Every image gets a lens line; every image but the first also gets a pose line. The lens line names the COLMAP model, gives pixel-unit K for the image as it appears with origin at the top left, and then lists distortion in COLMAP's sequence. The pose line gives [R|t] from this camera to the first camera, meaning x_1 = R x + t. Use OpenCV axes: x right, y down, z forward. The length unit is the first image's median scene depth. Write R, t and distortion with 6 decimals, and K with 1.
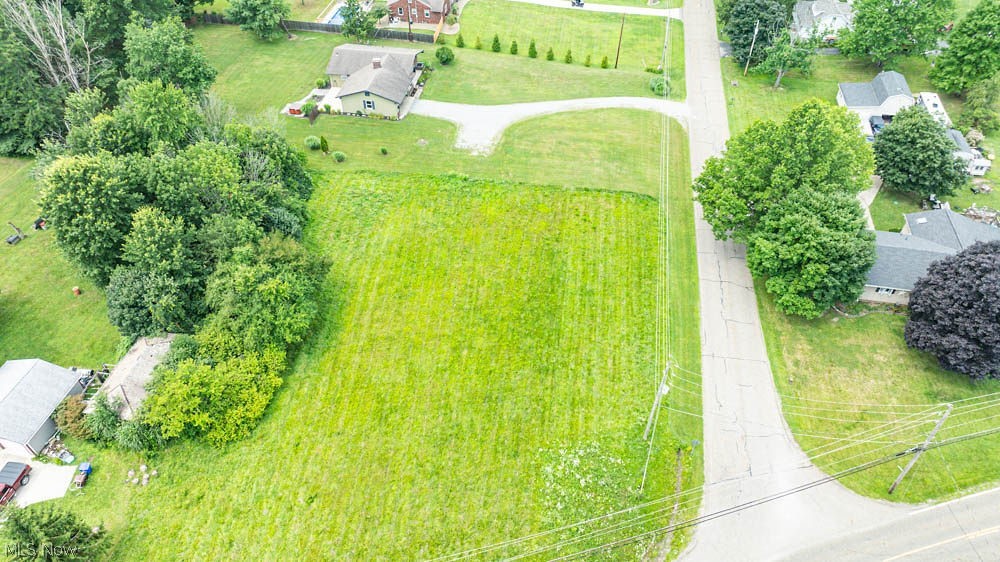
lens RADIAL K [[692.7, 0, 500.7], [0, 692.7, 294.8], [0, 0, 1]] dist [-0.017696, -0.003723]
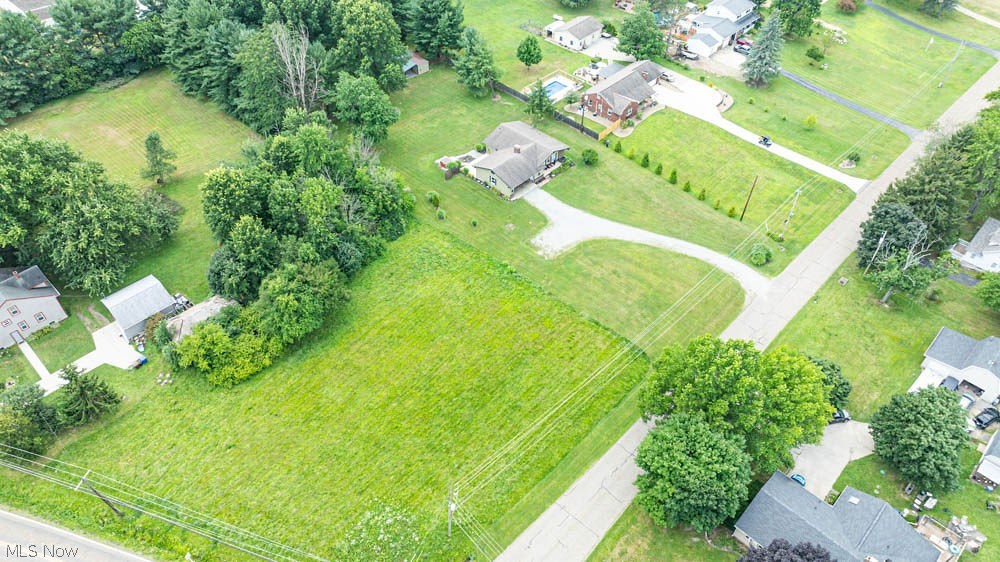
lens RADIAL K [[710.0, 0, 500.0], [0, 710.0, 281.0], [0, 0, 1]] dist [-0.011933, -0.006483]
pose [[0.828142, 0.395695, -0.396996, 0.384298], [-0.401648, 0.912950, 0.072112, -0.212337], [0.390972, 0.099734, 0.914983, -0.109369]]
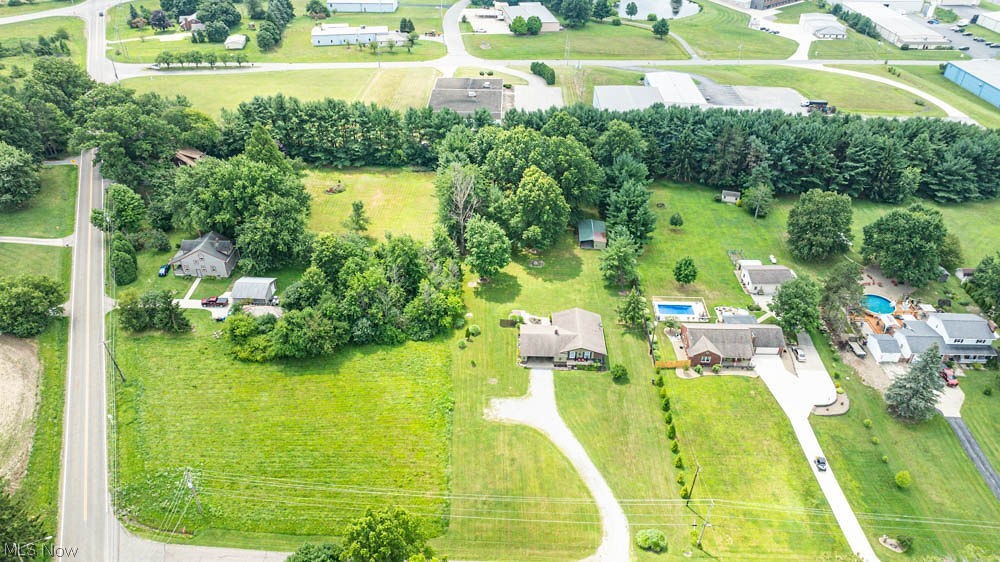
lens RADIAL K [[710.0, 0, 500.0], [0, 710.0, 281.0], [0, 0, 1]] dist [-0.011933, -0.006483]
pose [[0.137140, 0.545186, -0.827022, 0.903874], [-0.707818, 0.638009, 0.303212, -0.756291], [0.692954, 0.543798, 0.473389, 0.244599]]
